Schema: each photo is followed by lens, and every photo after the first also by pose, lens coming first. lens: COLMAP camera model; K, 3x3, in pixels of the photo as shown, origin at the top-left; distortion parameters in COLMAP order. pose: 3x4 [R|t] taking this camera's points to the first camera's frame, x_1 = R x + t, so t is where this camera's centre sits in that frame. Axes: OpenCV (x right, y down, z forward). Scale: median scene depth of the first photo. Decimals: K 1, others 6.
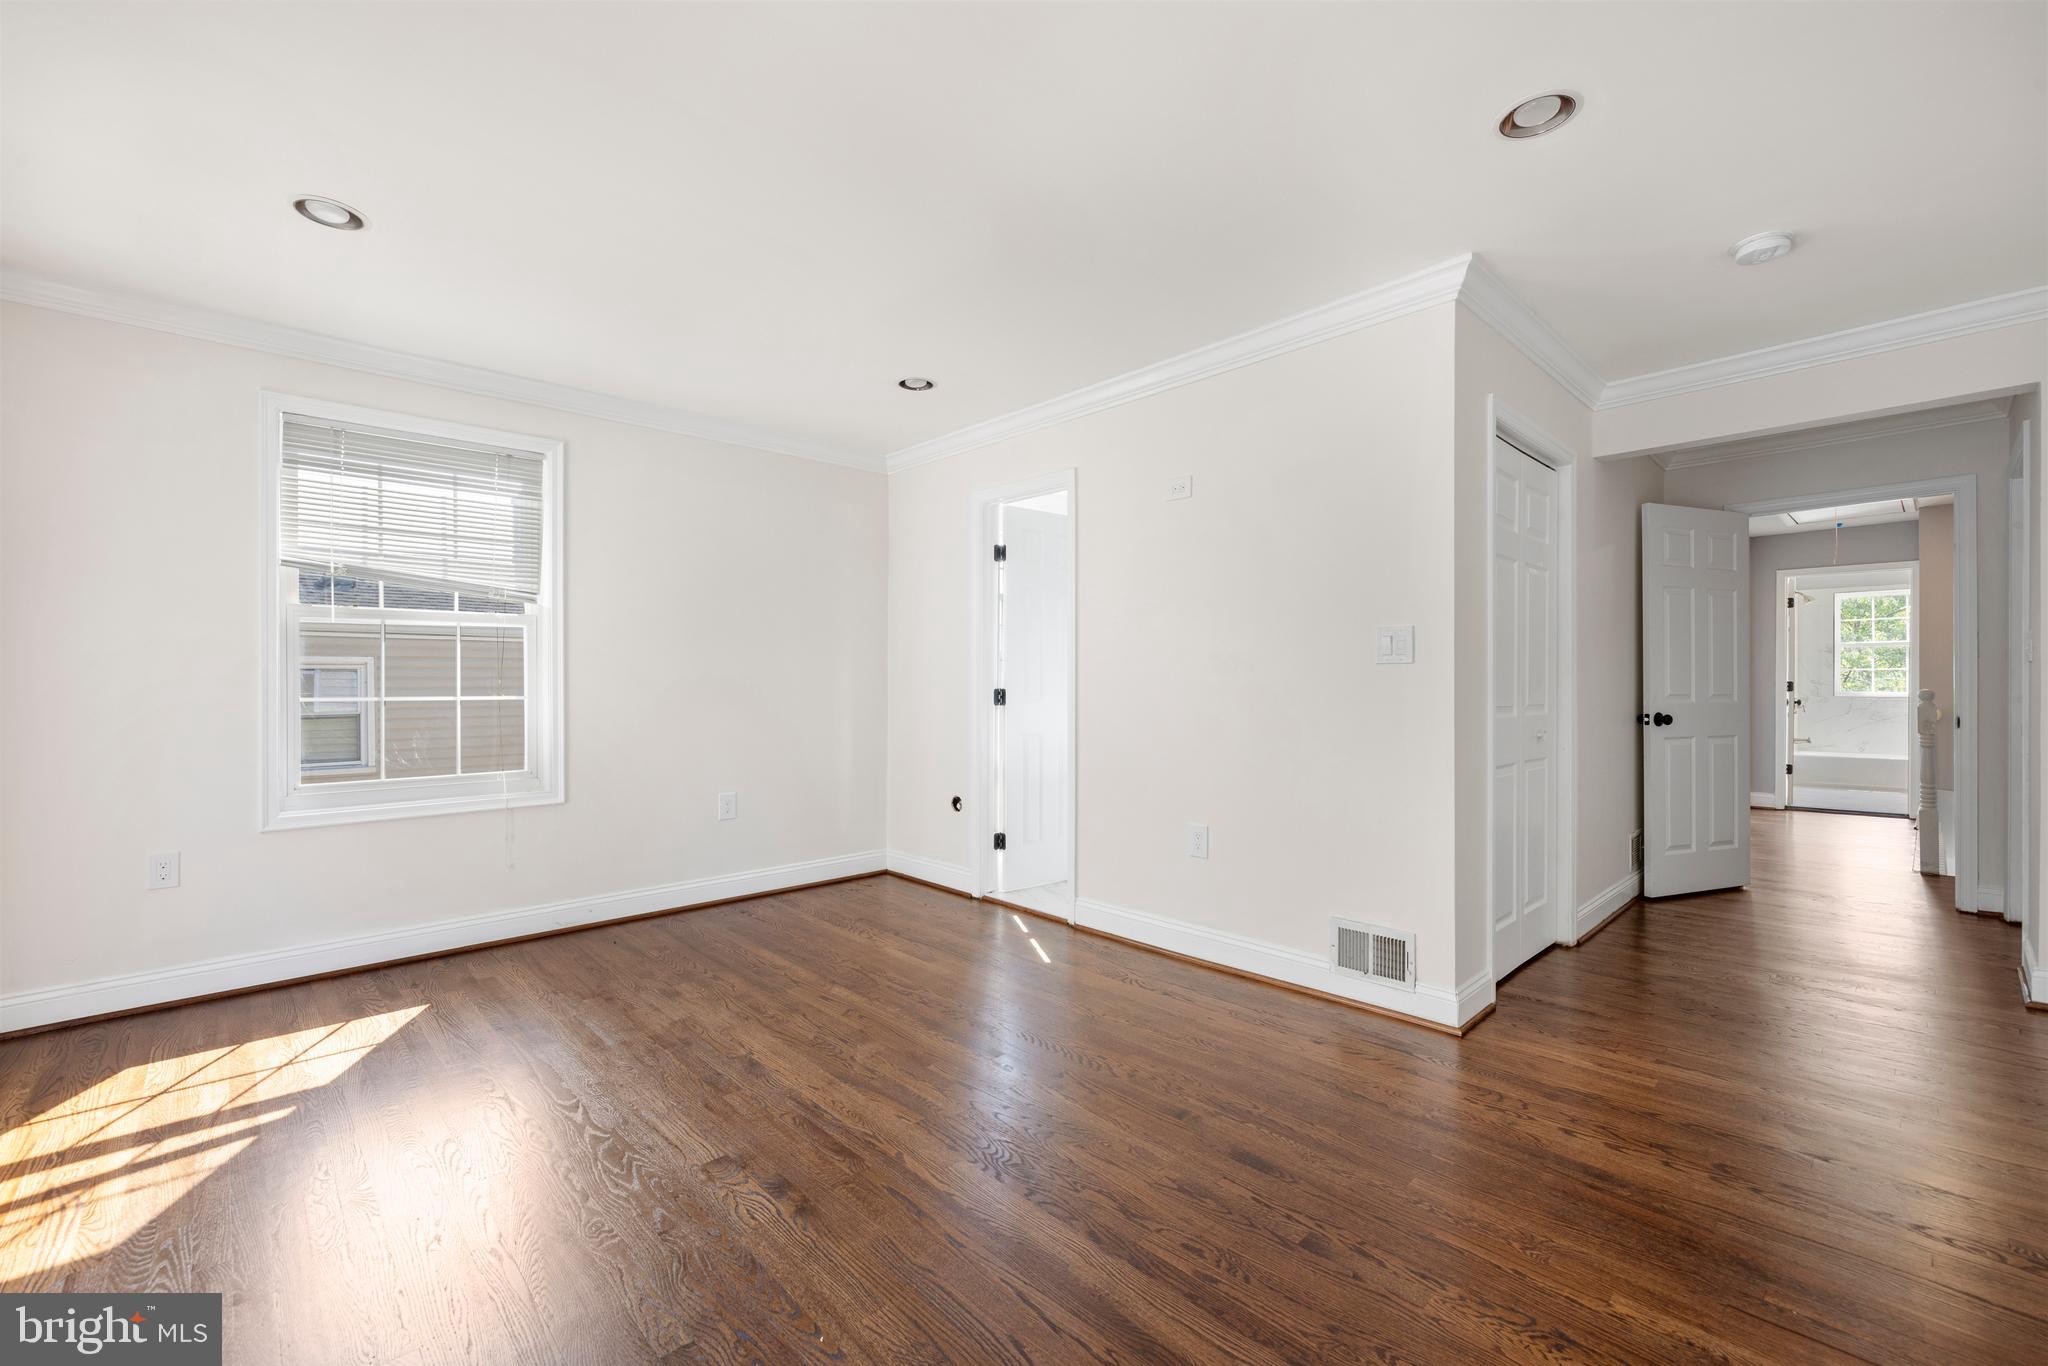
lens RADIAL K [[858.4, 0, 1024.0], [0, 858.4, 683.0], [0, 0, 1]] dist [-0.002243, -0.000379]
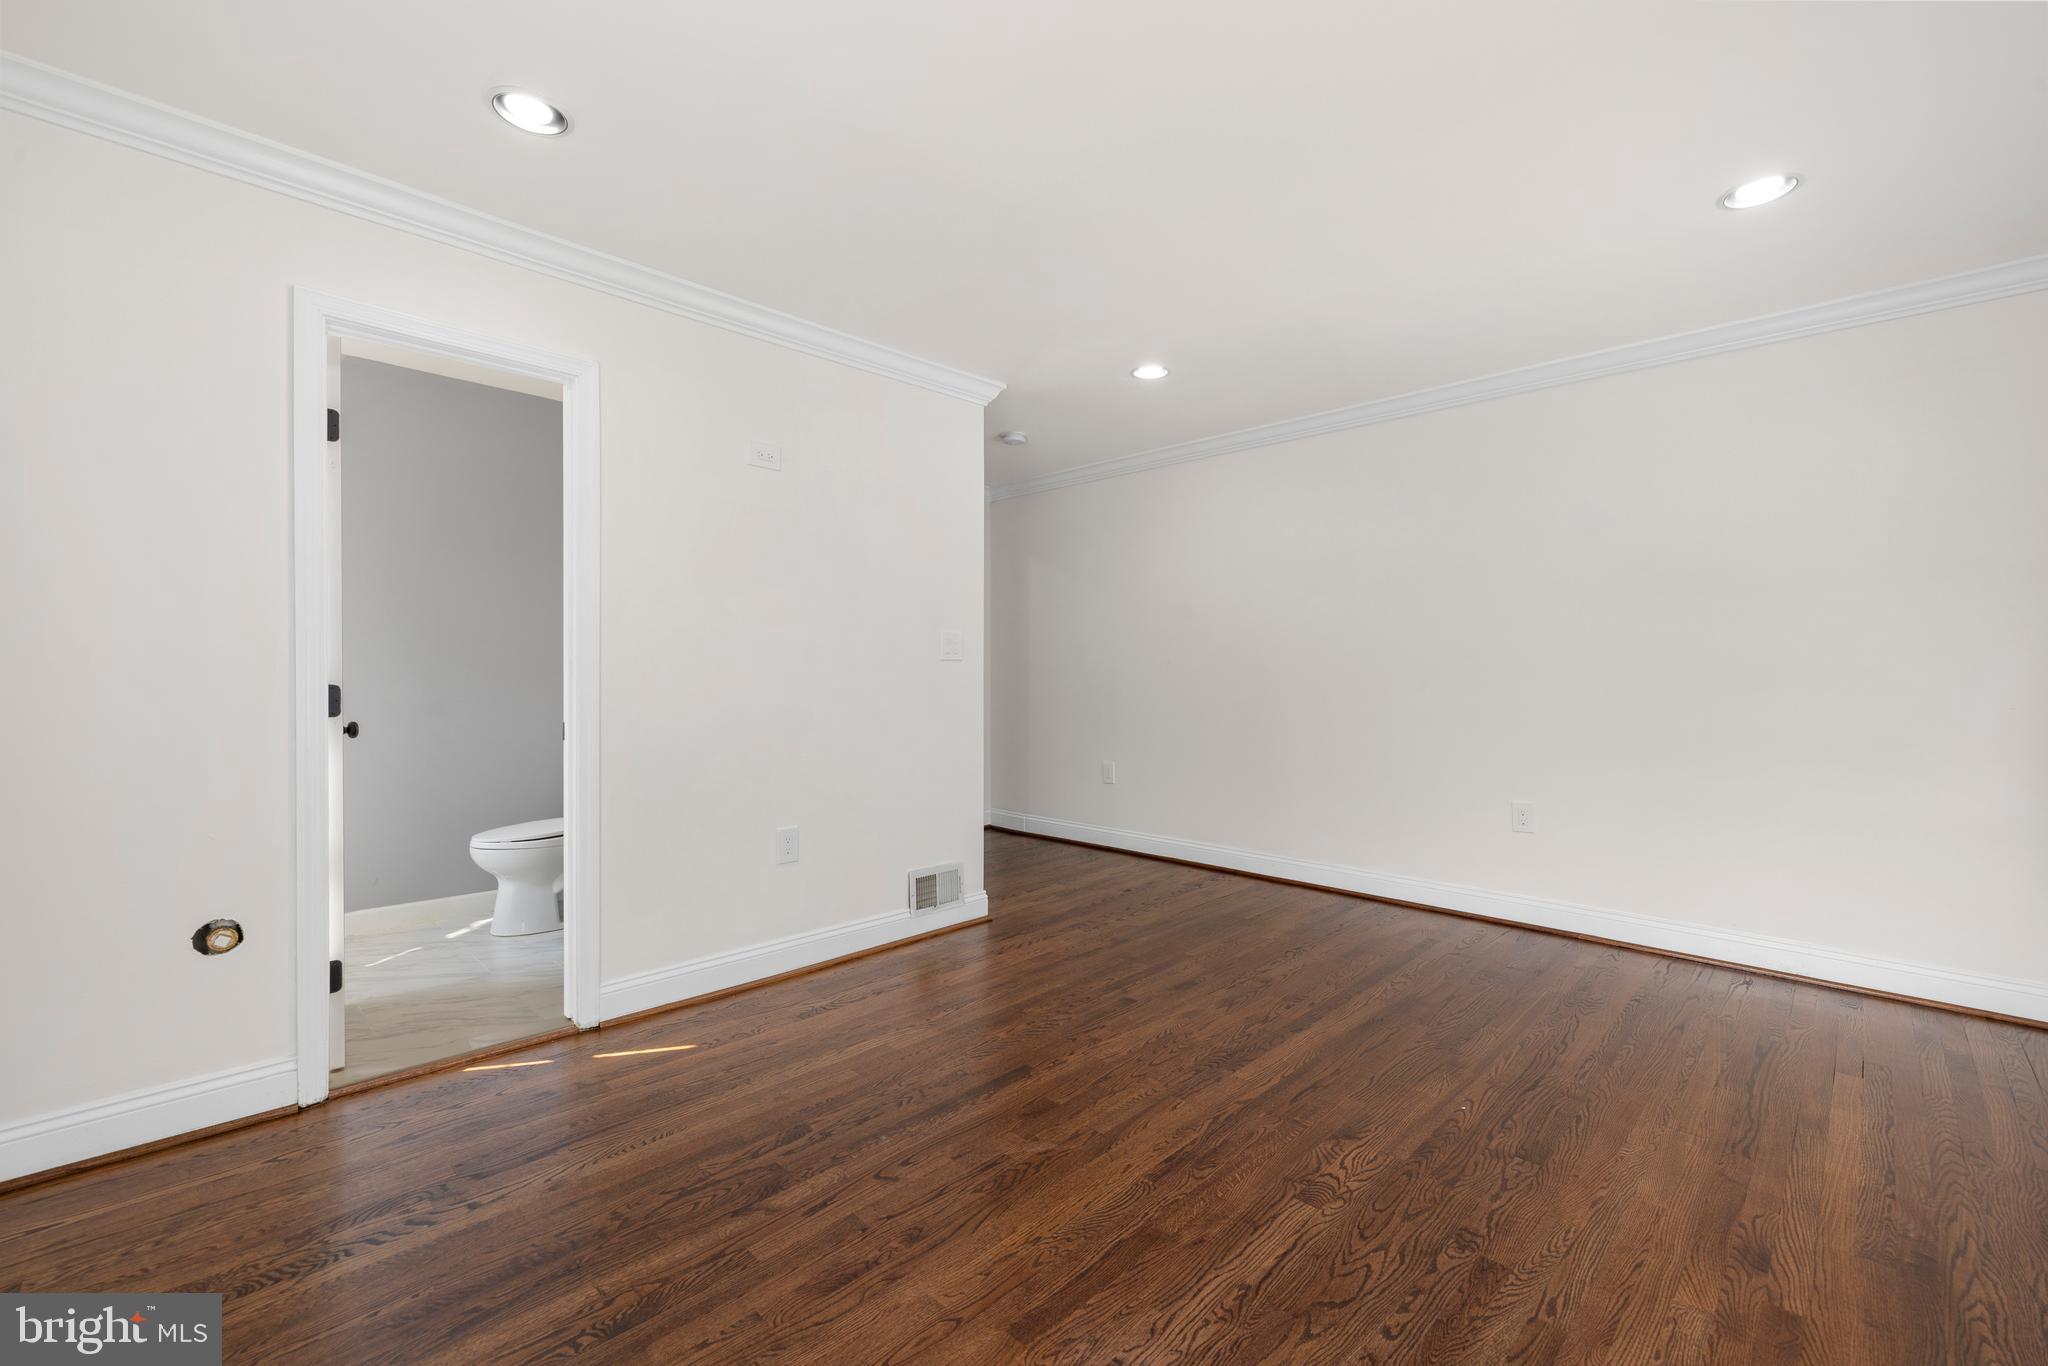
lens RADIAL K [[858.4, 0, 1024.0], [0, 858.4, 683.0], [0, 0, 1]] dist [-0.002243, -0.000379]
pose [[-0.033320, -0.012919, 0.999361, -0.799191], [-0.002630, 0.999914, 0.012838, -0.004618], [-0.999441, -0.002200, -0.033351, 0.848801]]
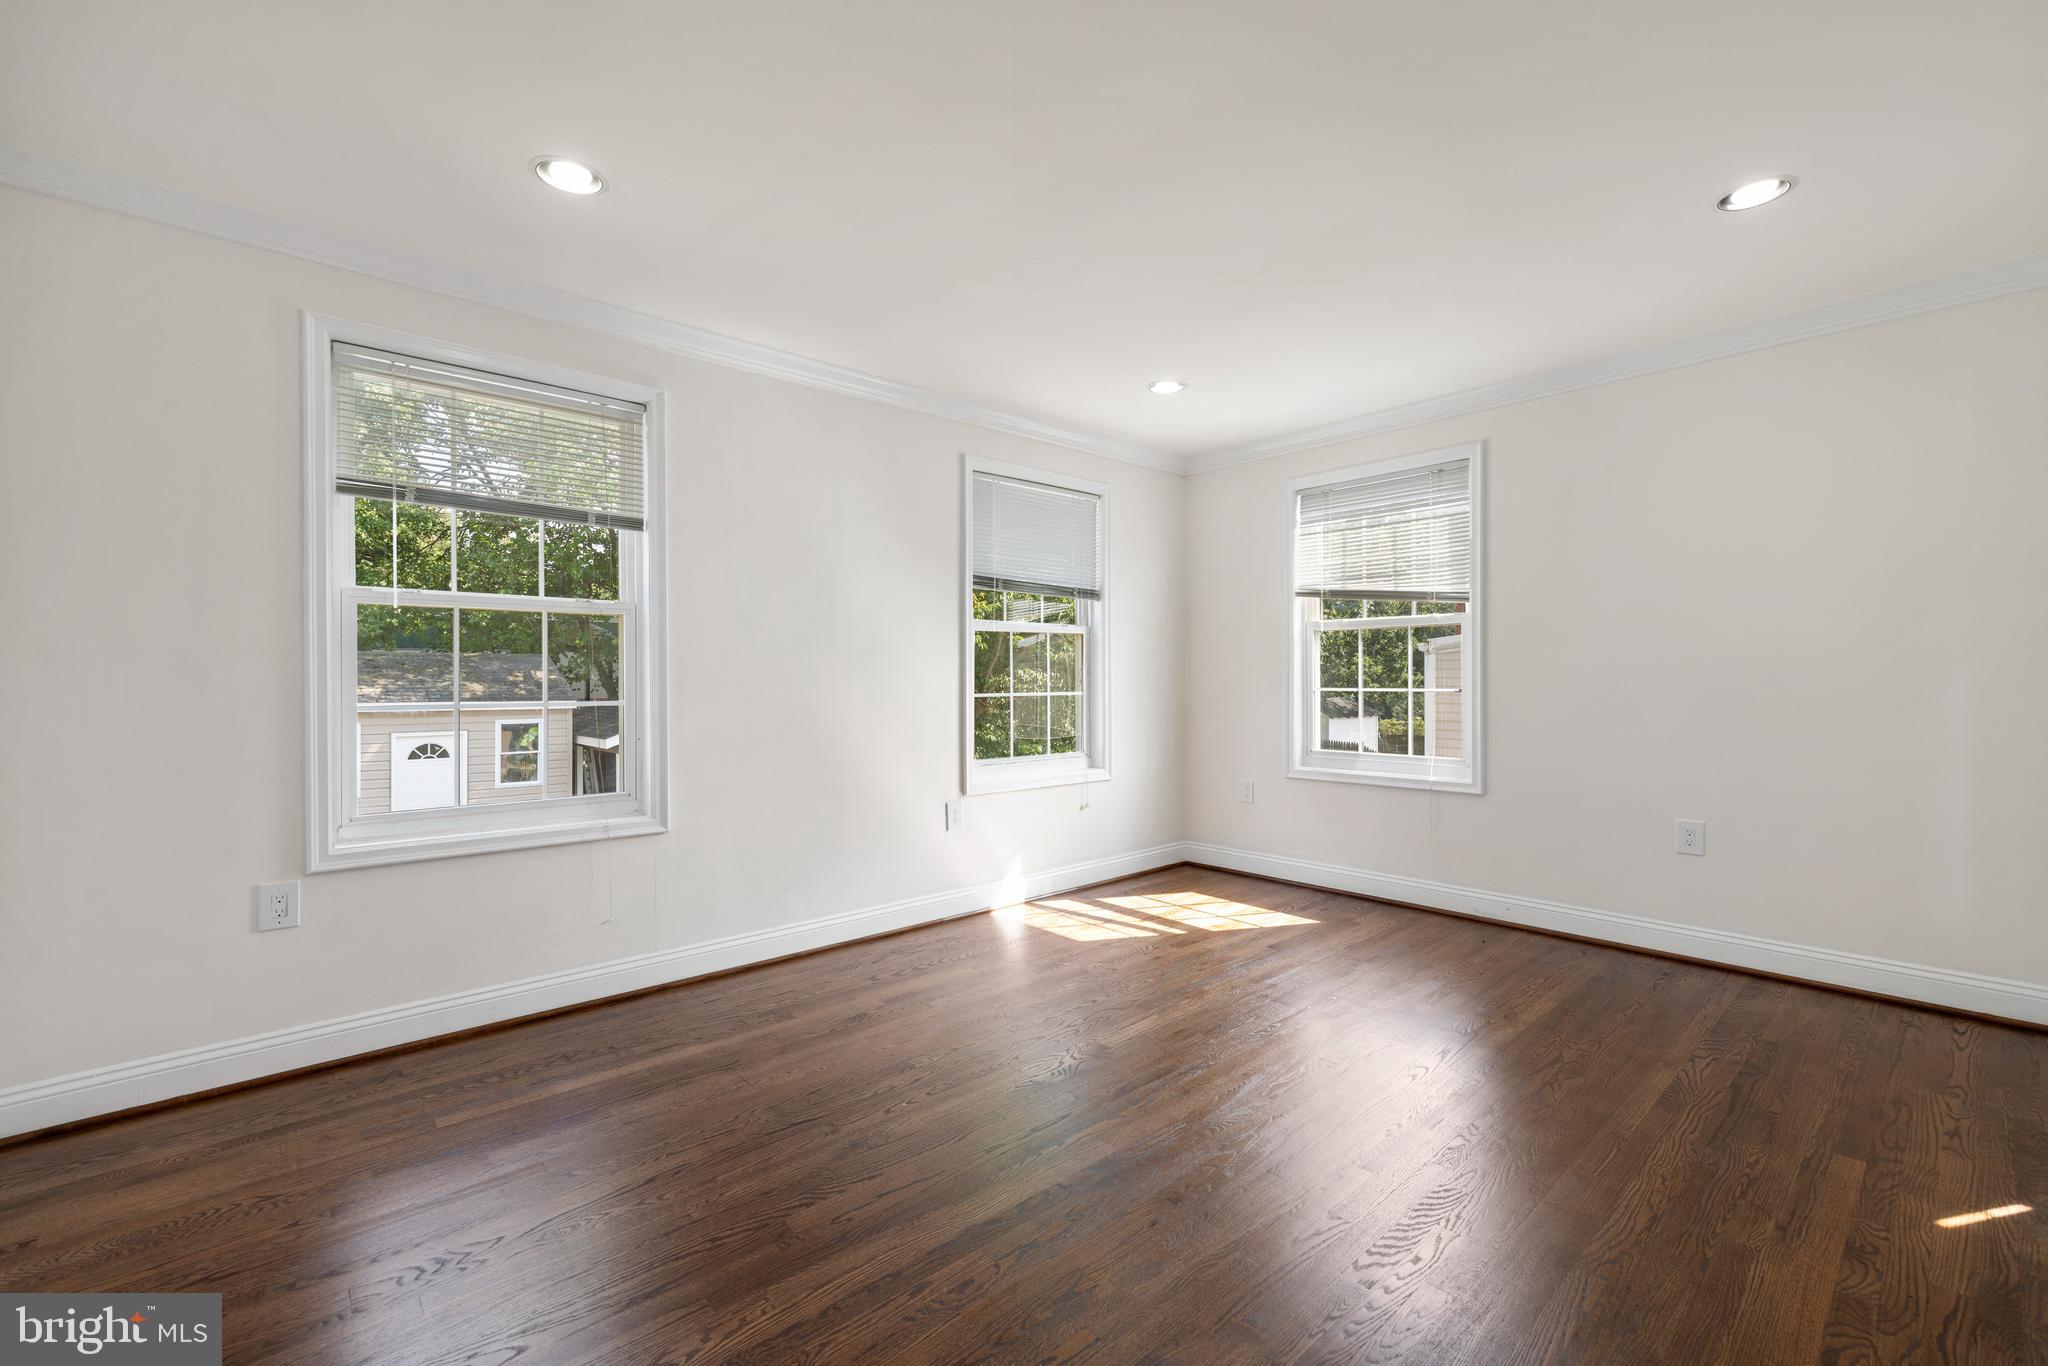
lens RADIAL K [[858.4, 0, 1024.0], [0, 858.4, 683.0], [0, 0, 1]] dist [-0.002243, -0.000379]
pose [[-0.026381, 0.012077, -0.999579, 0.604143], [0.001107, 0.999927, 0.012052, -0.007443], [0.999651, -0.000789, -0.026392, 0.584081]]
